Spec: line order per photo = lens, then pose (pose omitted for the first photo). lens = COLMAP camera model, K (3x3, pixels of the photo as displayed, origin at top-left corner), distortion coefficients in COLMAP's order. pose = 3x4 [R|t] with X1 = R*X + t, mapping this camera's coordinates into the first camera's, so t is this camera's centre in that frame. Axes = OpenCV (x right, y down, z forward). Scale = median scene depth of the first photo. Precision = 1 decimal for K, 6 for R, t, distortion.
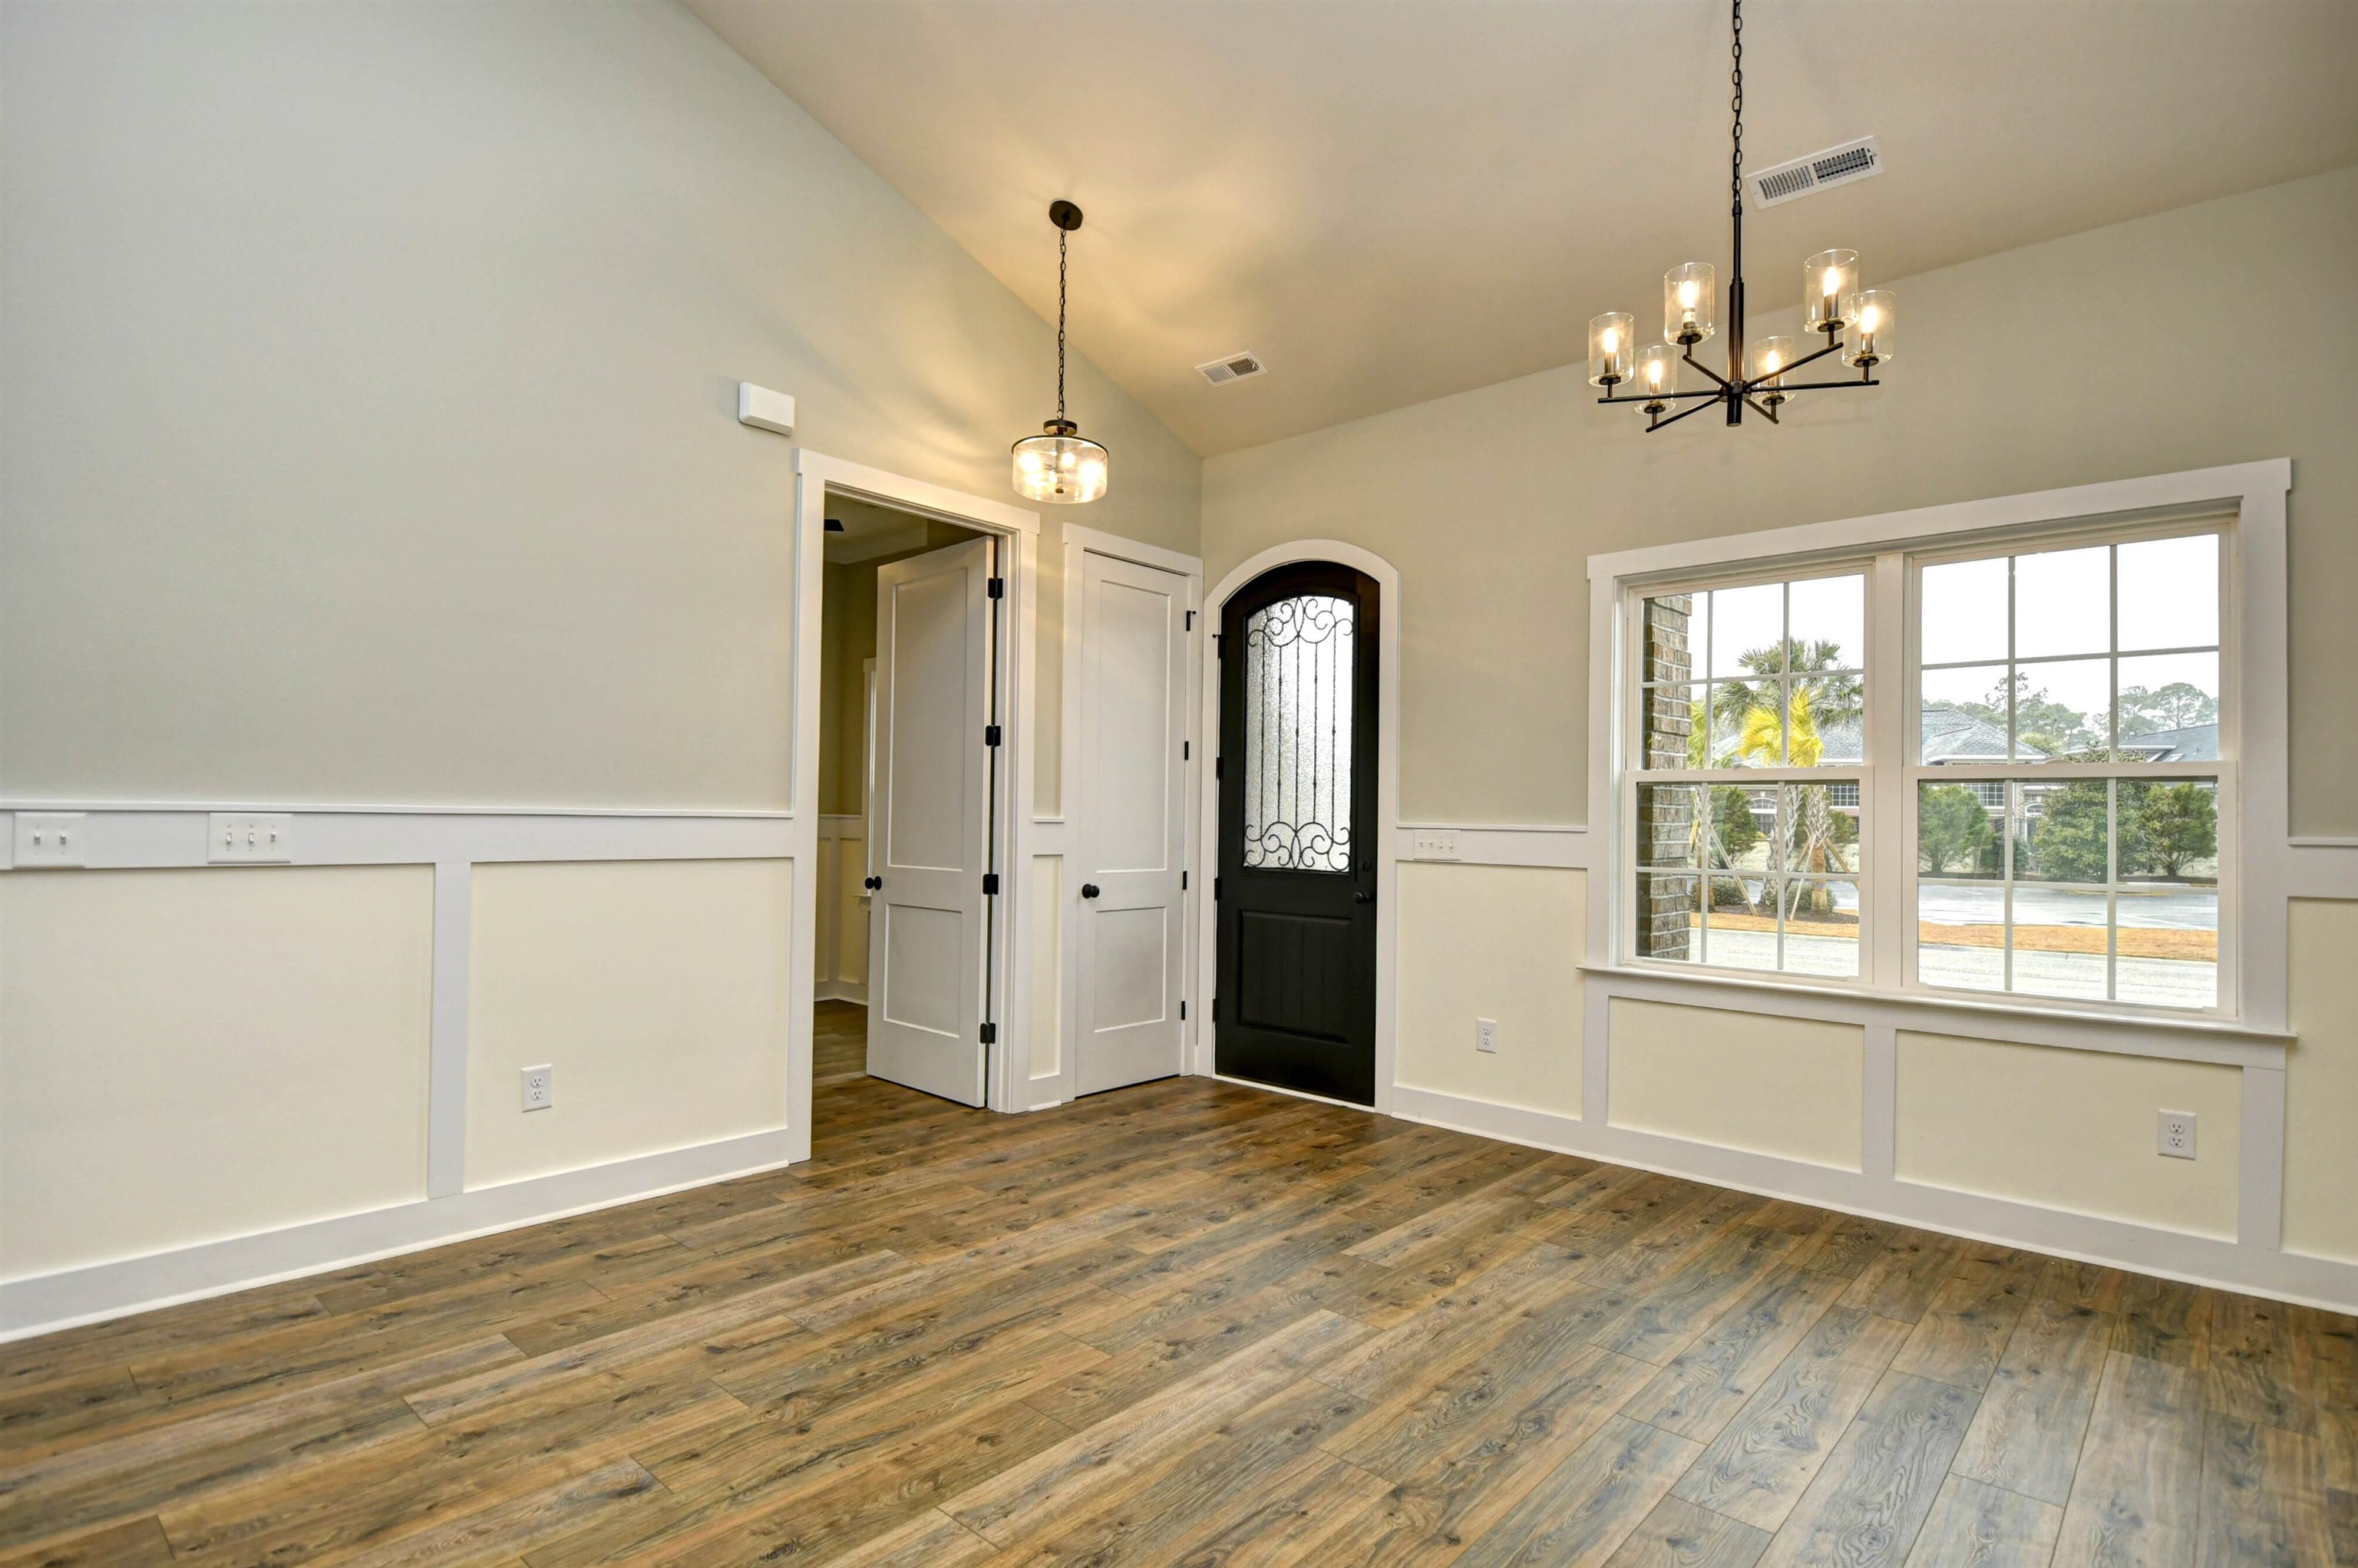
lens RADIAL K [[1176.8, 0, 1184.5], [0, 1176.8, 799.5], [0, 0, 1]] dist [0.022838, -0.028395]
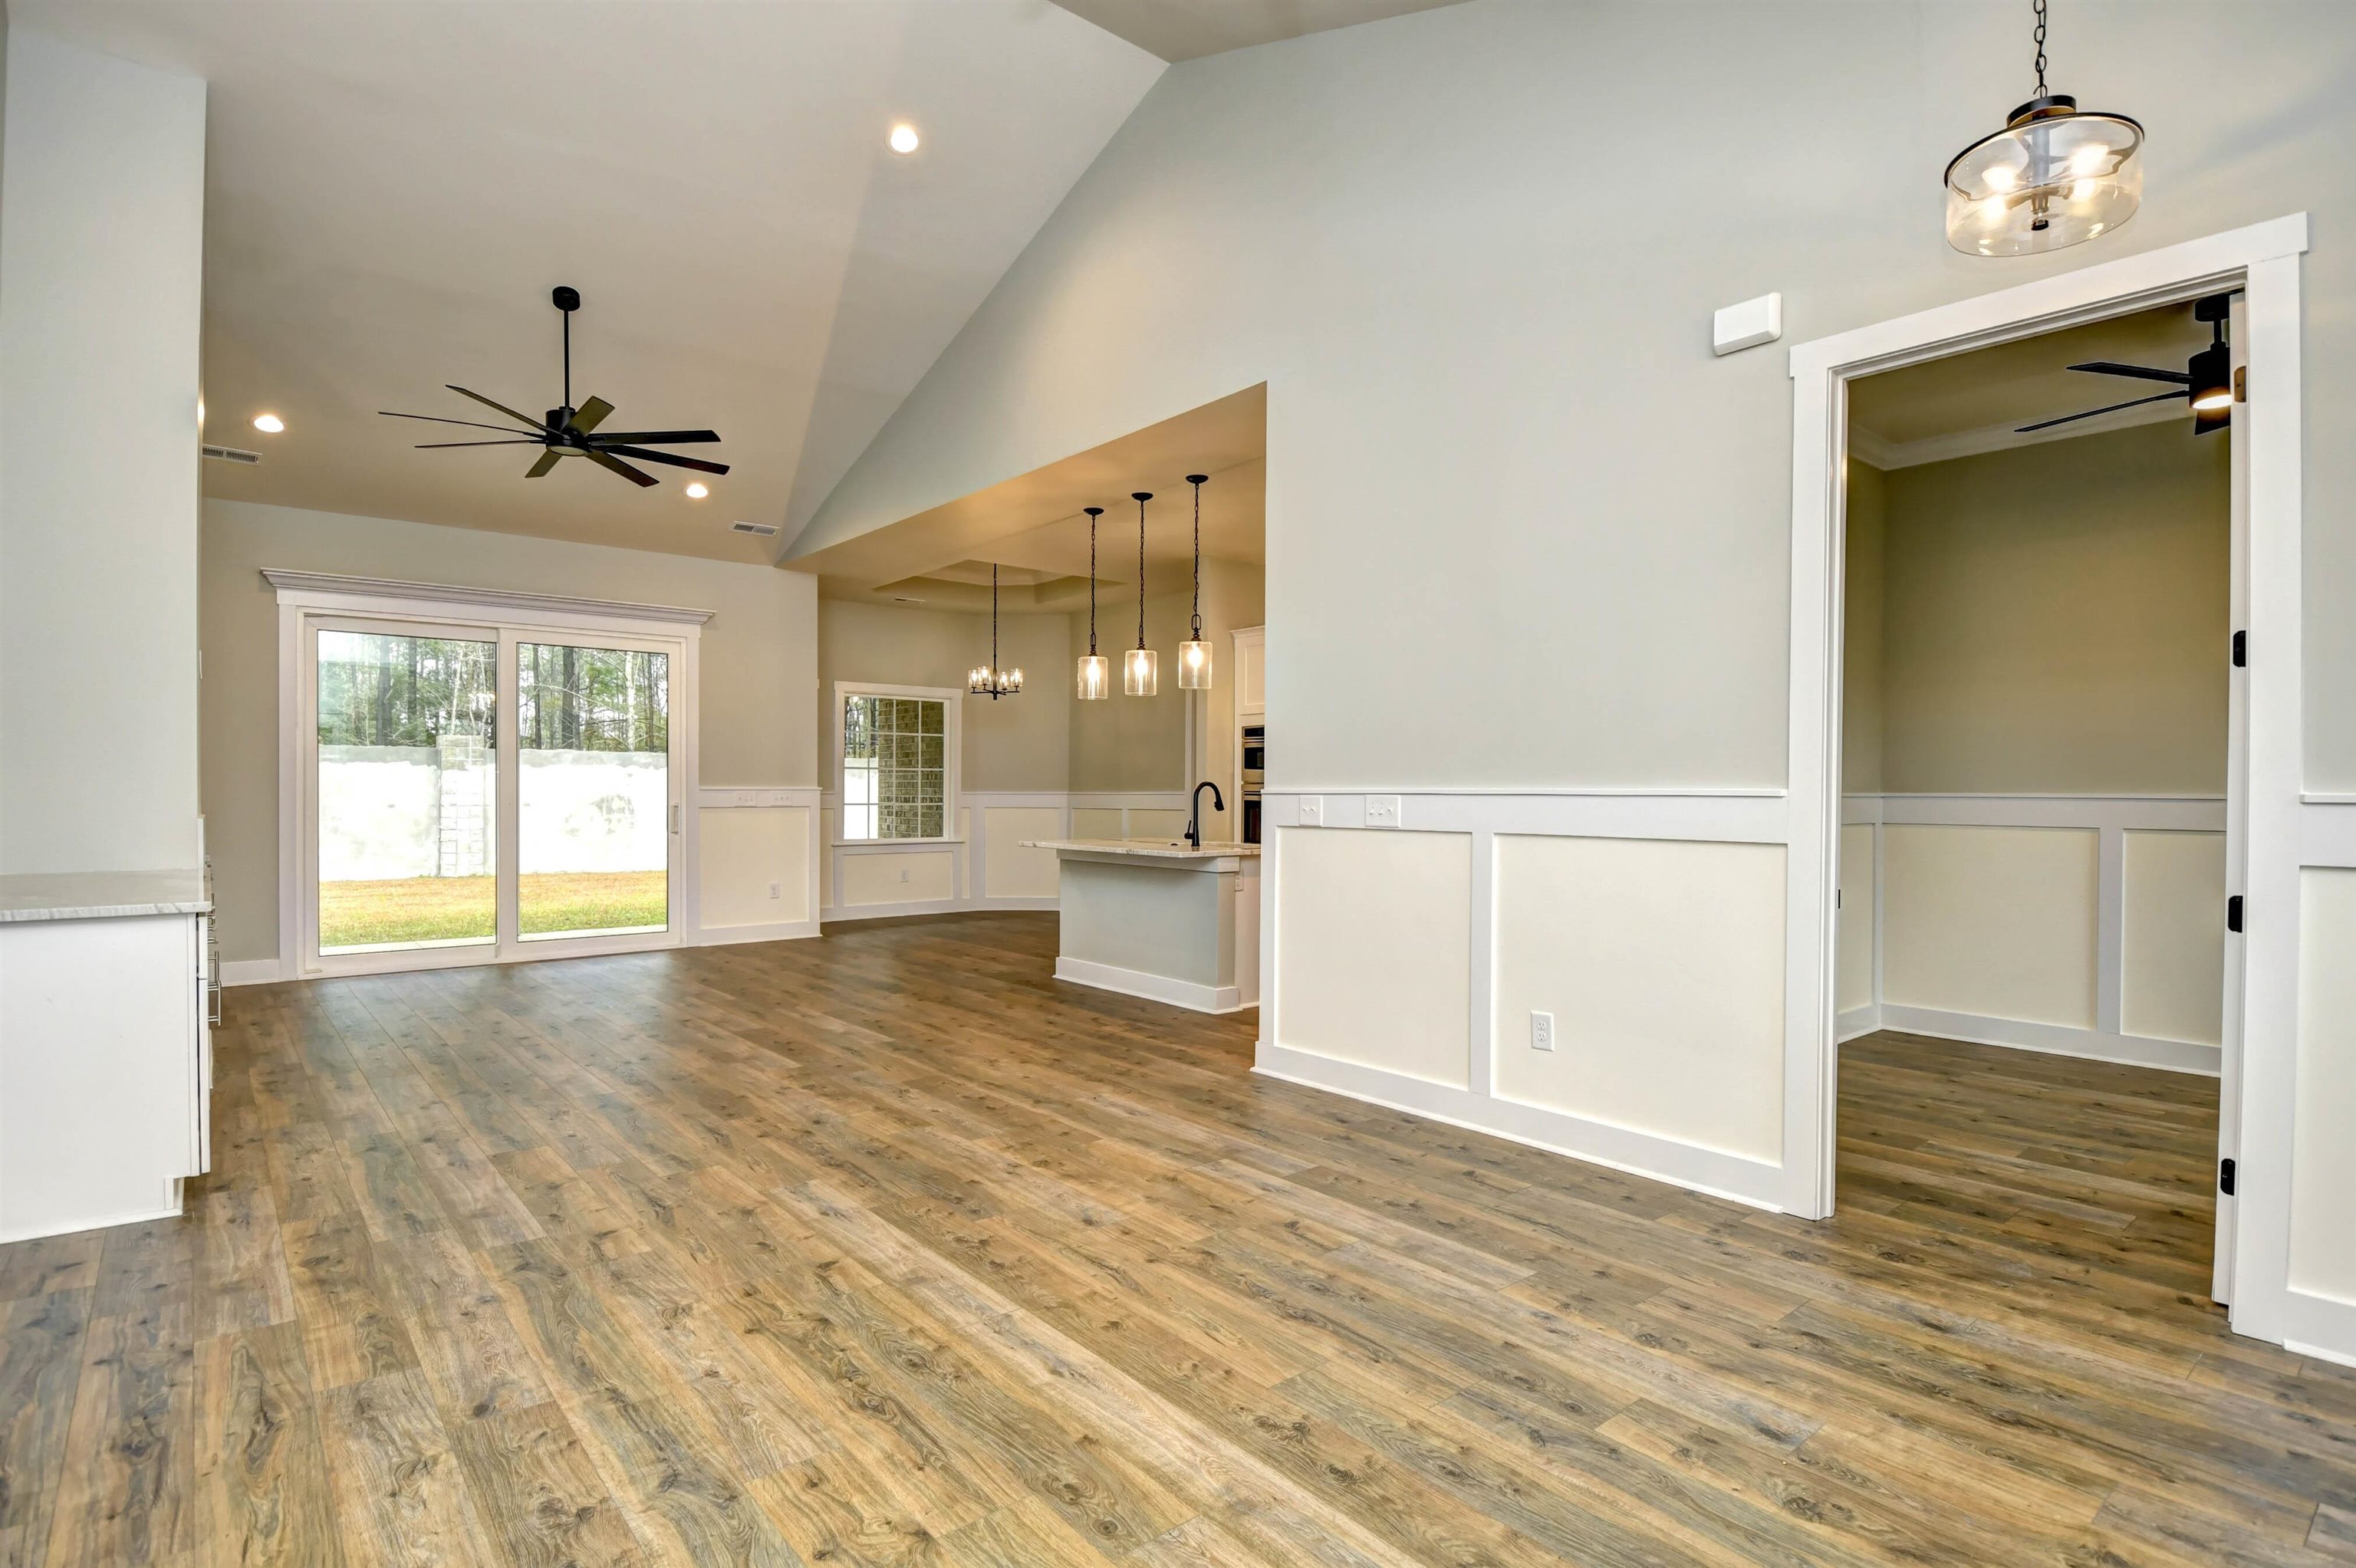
lens RADIAL K [[1162.9, 0, 1181.0], [0, 1162.9, 794.4], [0, 0, 1]] dist [0.022174, -0.027911]
pose [[-0.140280, -0.012520, -0.990033, 0.815632], [0.007529, 0.999878, -0.013712, 0.033200], [0.990083, -0.009377, -0.140168, 1.045721]]
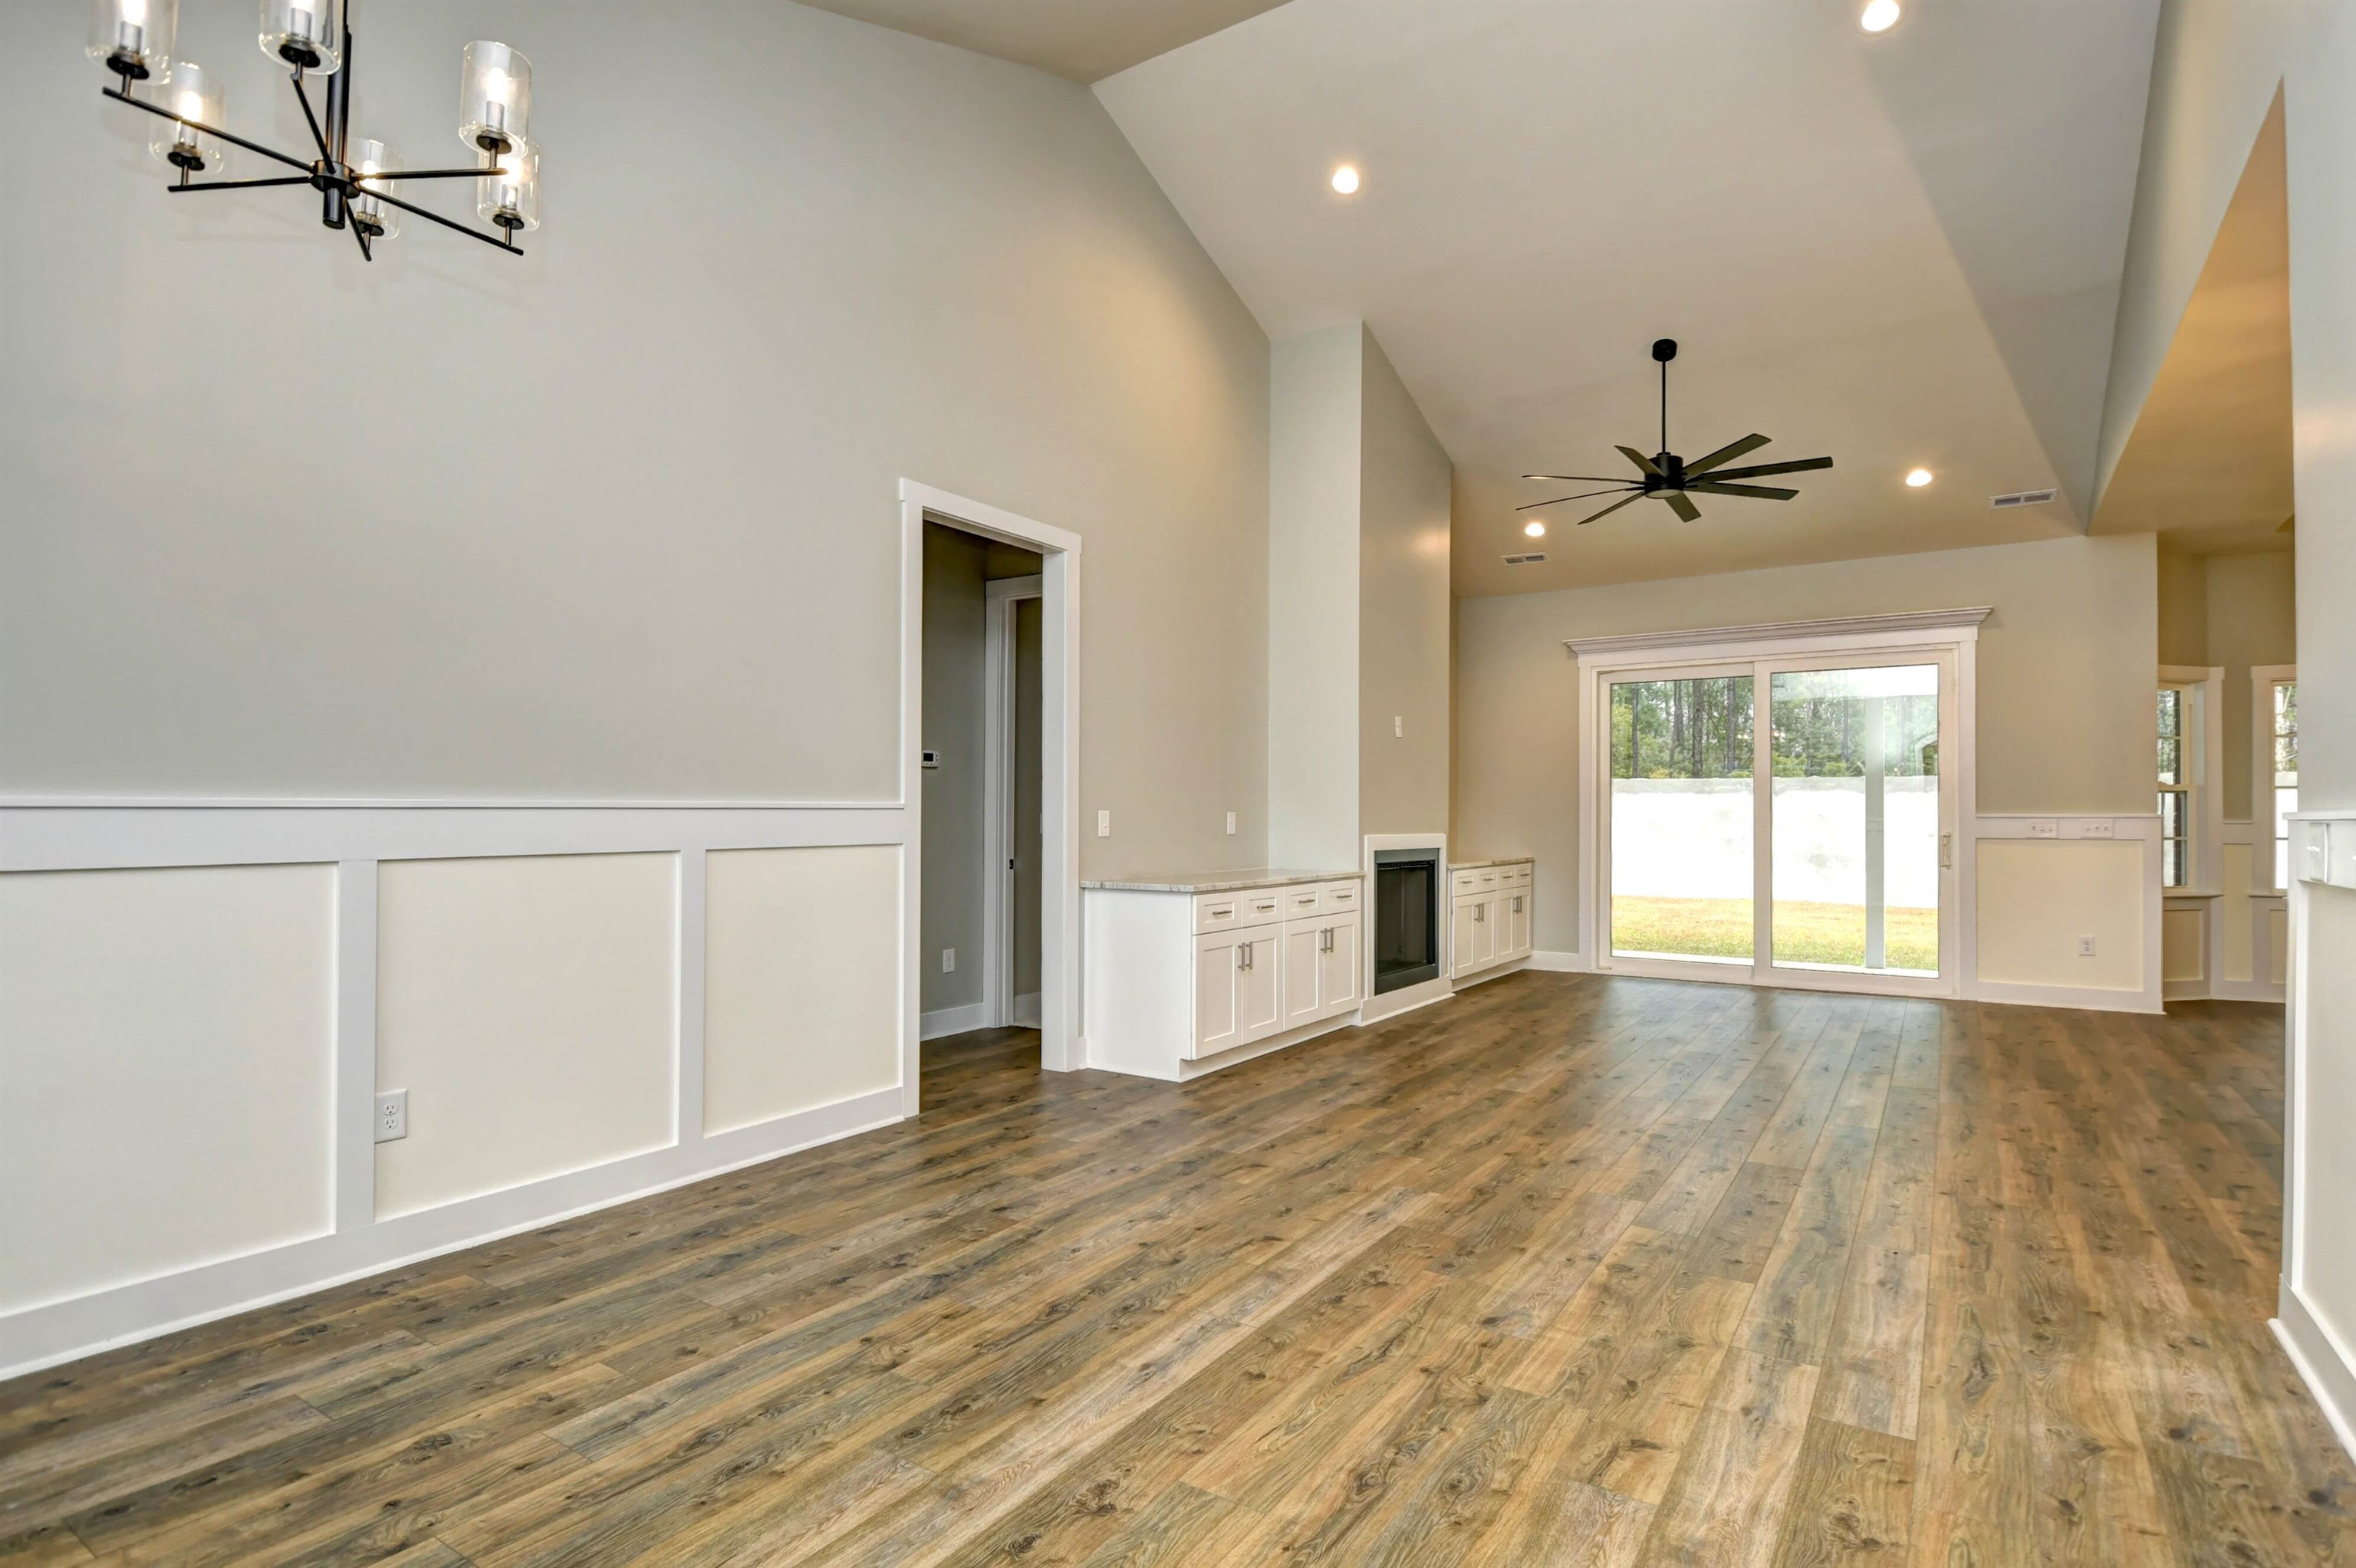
lens RADIAL K [[1175.7, 0, 1183.5], [0, 1175.7, 799.5], [0, 0, 1]] dist [0.022838, -0.028395]
pose [[-0.988432, -0.021397, -0.150149, 0.063936], [-0.017330, 0.999448, -0.028338, 0.034588], [0.150673, -0.025408, -0.988257, 1.769909]]
